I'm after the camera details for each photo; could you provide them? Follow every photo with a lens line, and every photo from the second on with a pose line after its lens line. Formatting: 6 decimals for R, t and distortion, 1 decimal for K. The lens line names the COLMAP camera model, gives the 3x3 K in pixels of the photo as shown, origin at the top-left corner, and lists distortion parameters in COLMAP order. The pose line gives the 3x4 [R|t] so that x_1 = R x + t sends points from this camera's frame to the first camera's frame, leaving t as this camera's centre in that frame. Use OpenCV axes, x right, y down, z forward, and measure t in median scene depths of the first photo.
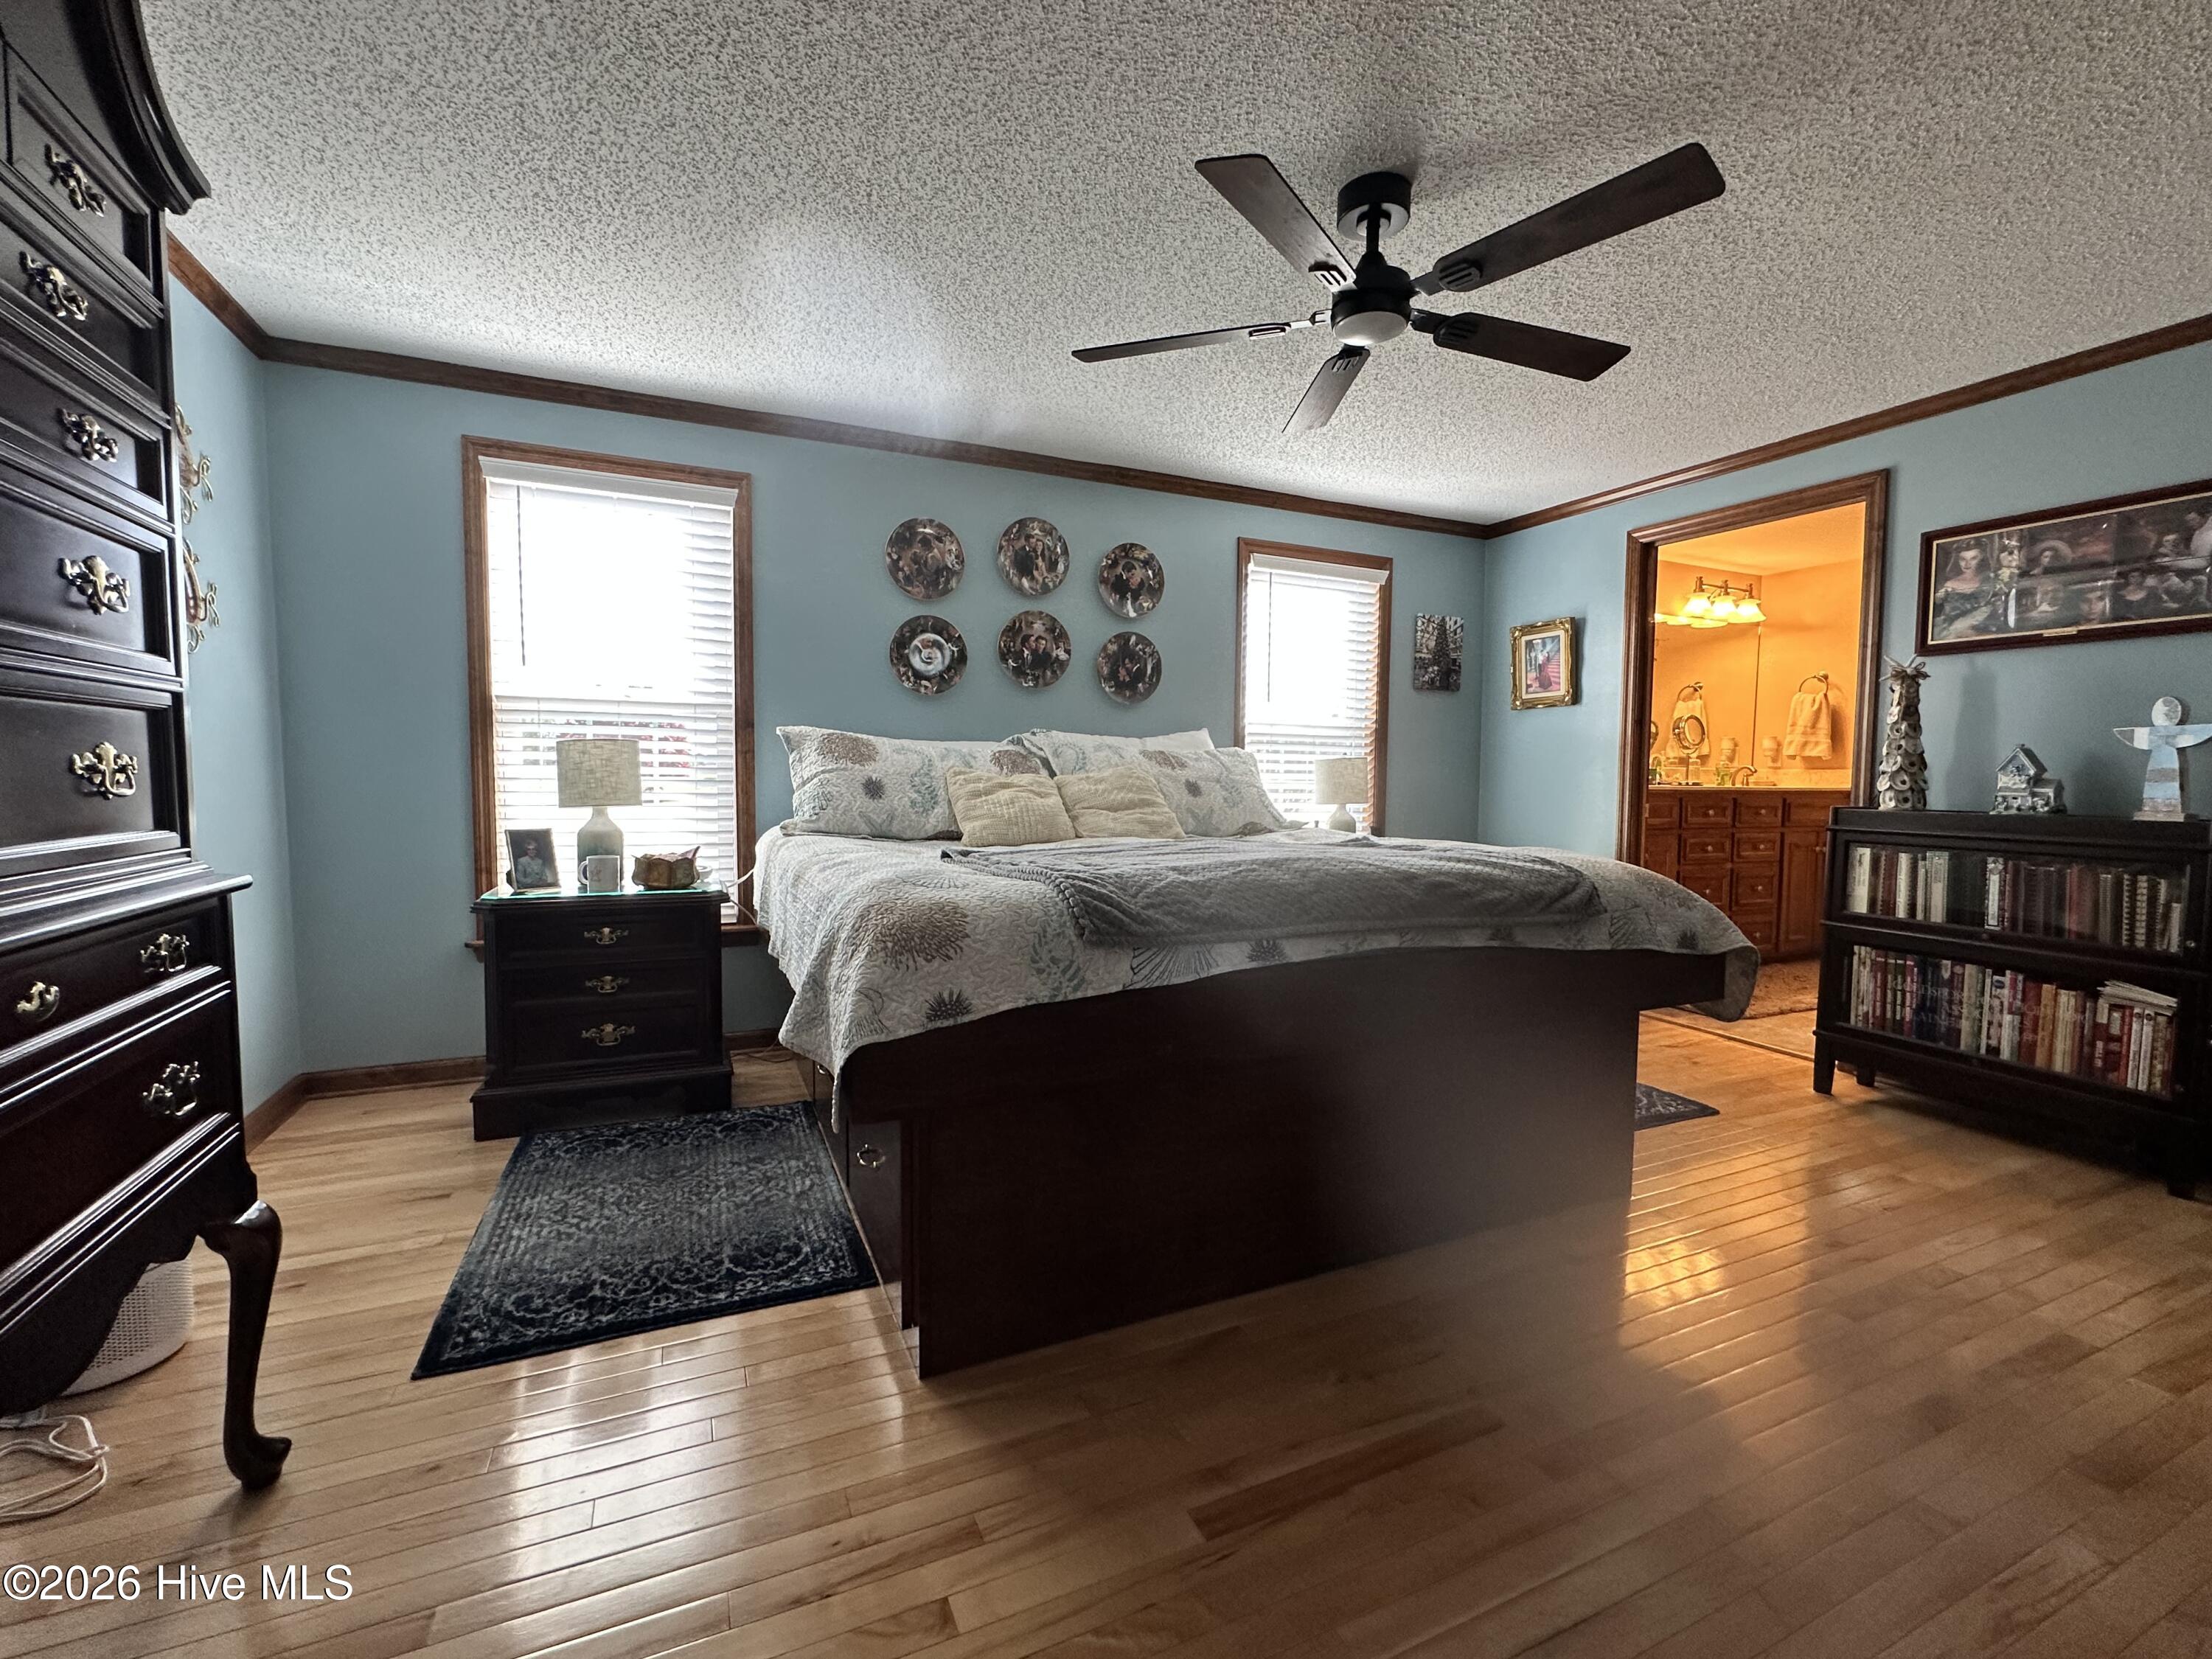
lens RADIAL K [[945.9, 0, 1106.0], [0, 945.9, 829.5], [0, 0, 1]] dist [0.002297, 0.000208]
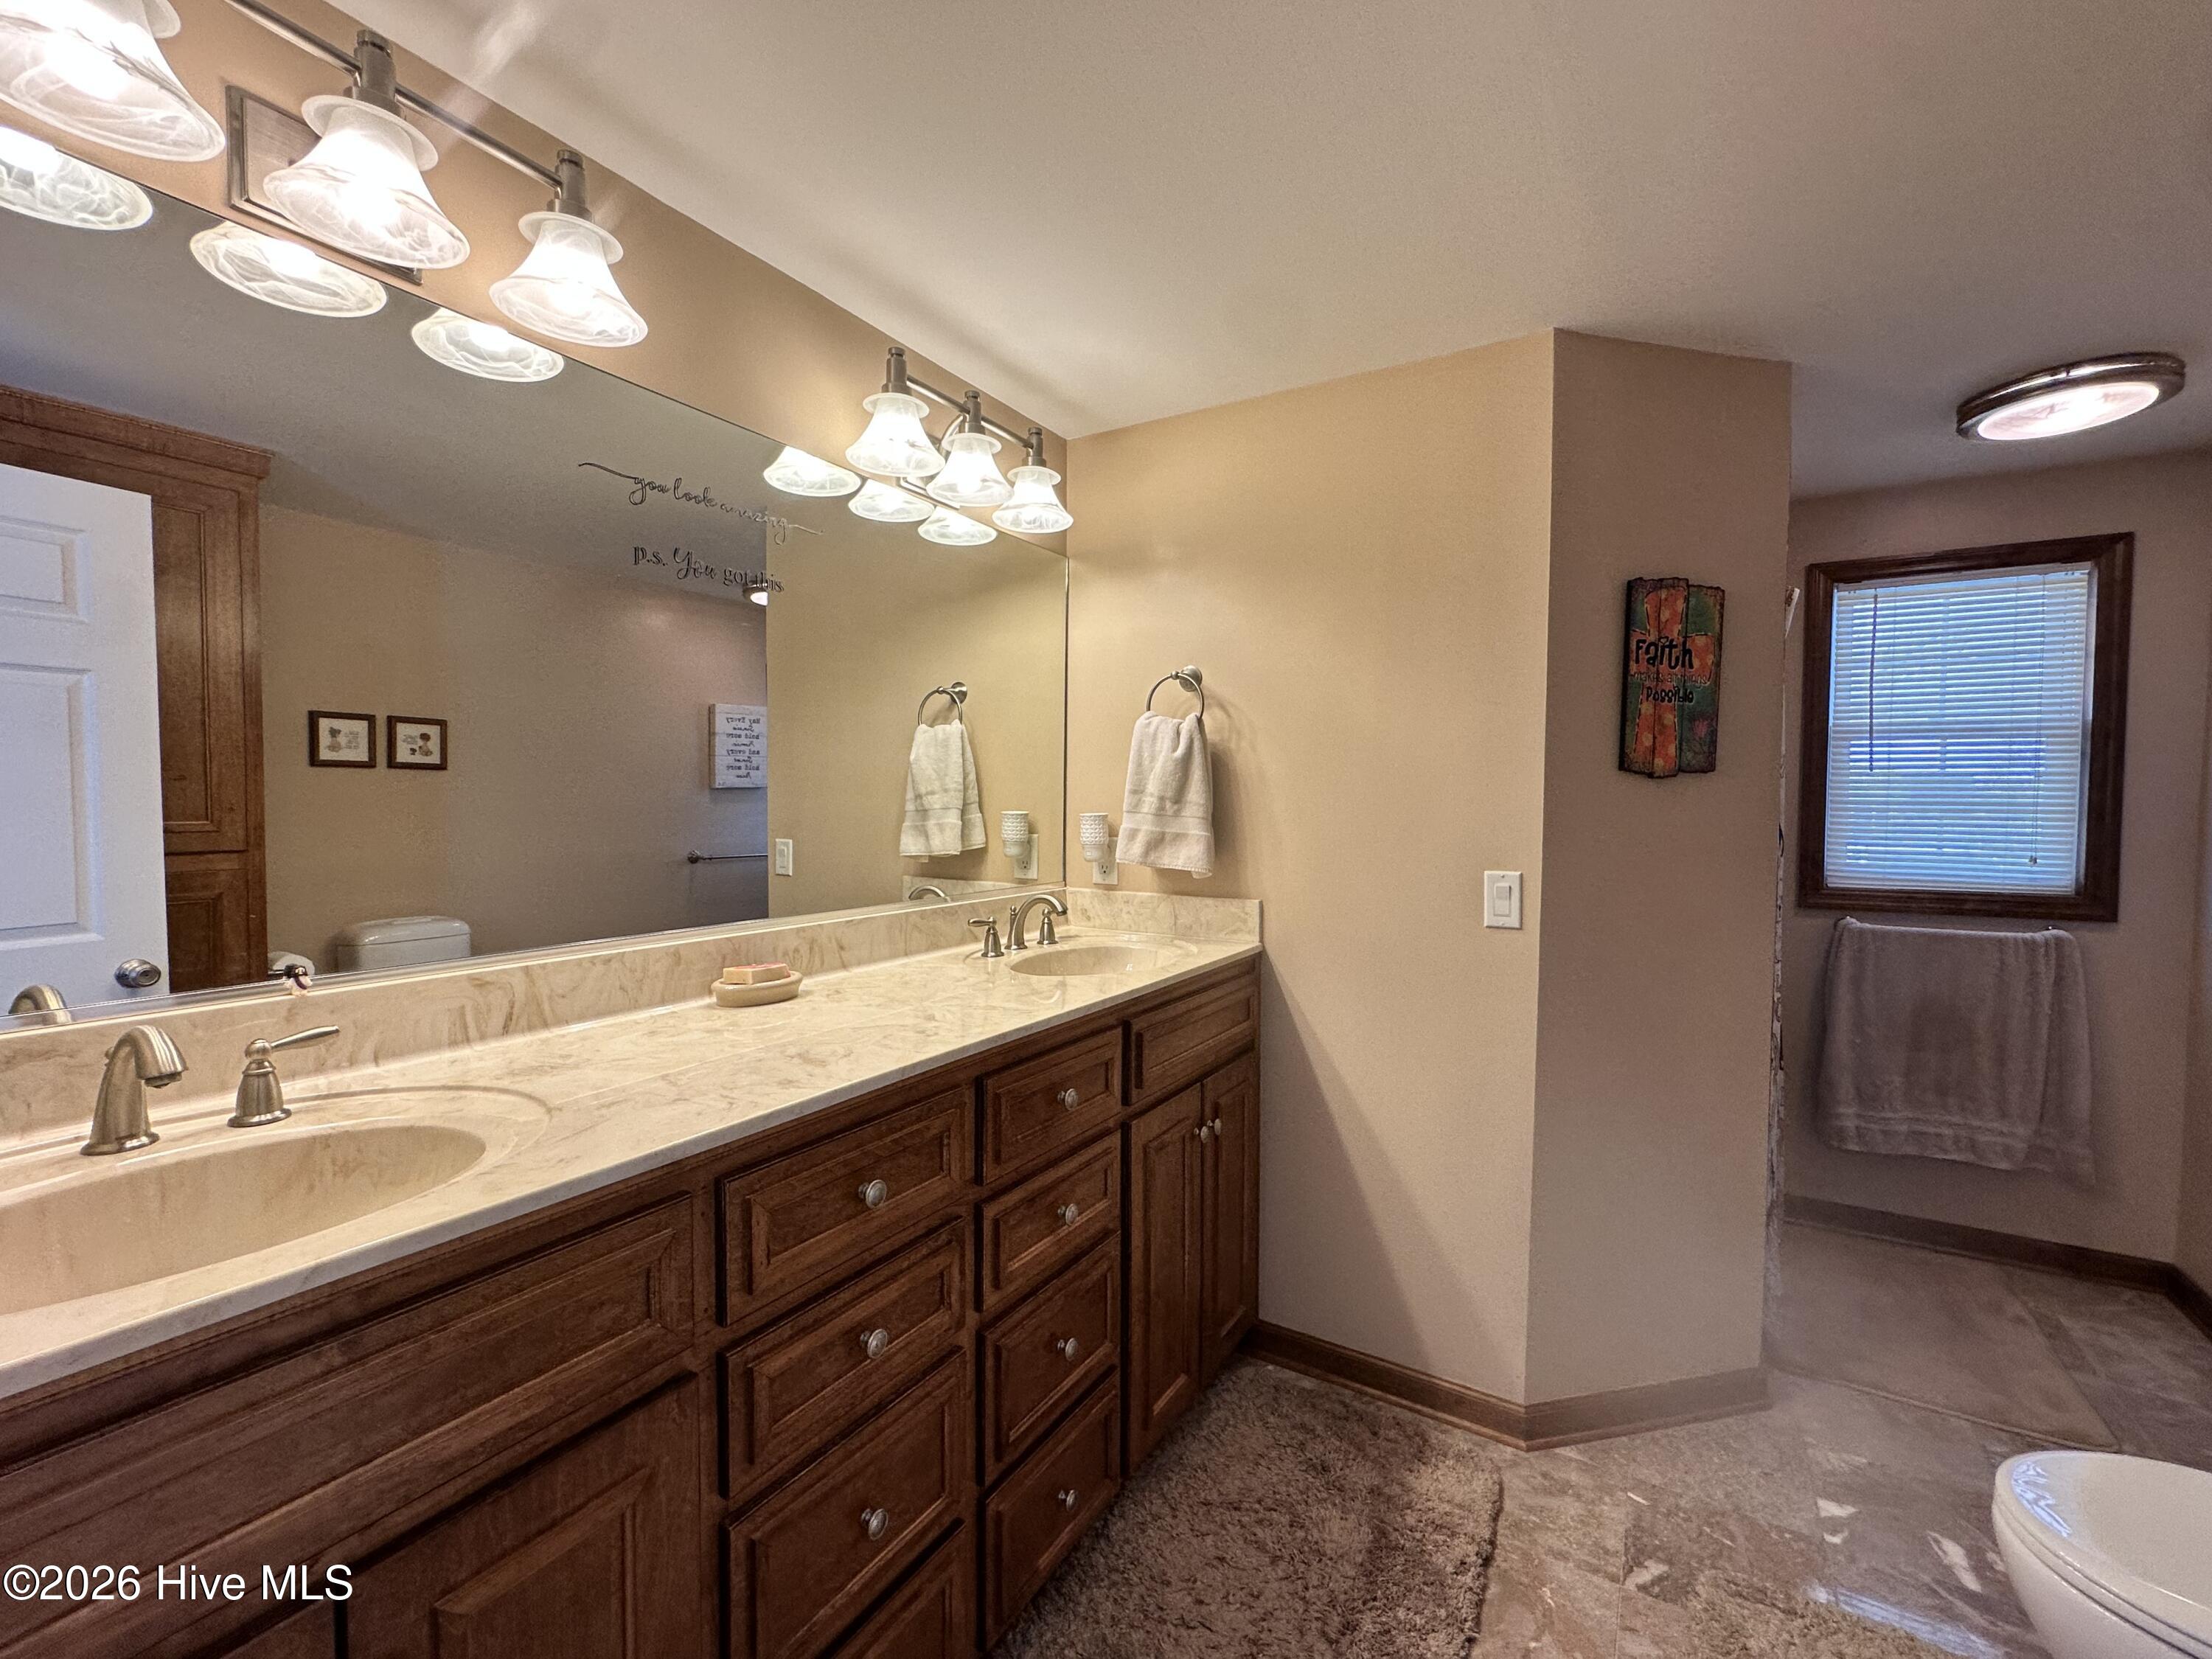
lens RADIAL K [[945.9, 0, 1106.0], [0, 945.9, 829.5], [0, 0, 1]] dist [0.002297, 0.000208]
pose [[0.821417, -0.022883, 0.569868, 0.483360], [0.032235, 0.999460, -0.006330, -0.092279], [-0.569416, 0.023569, 0.821712, 0.675063]]
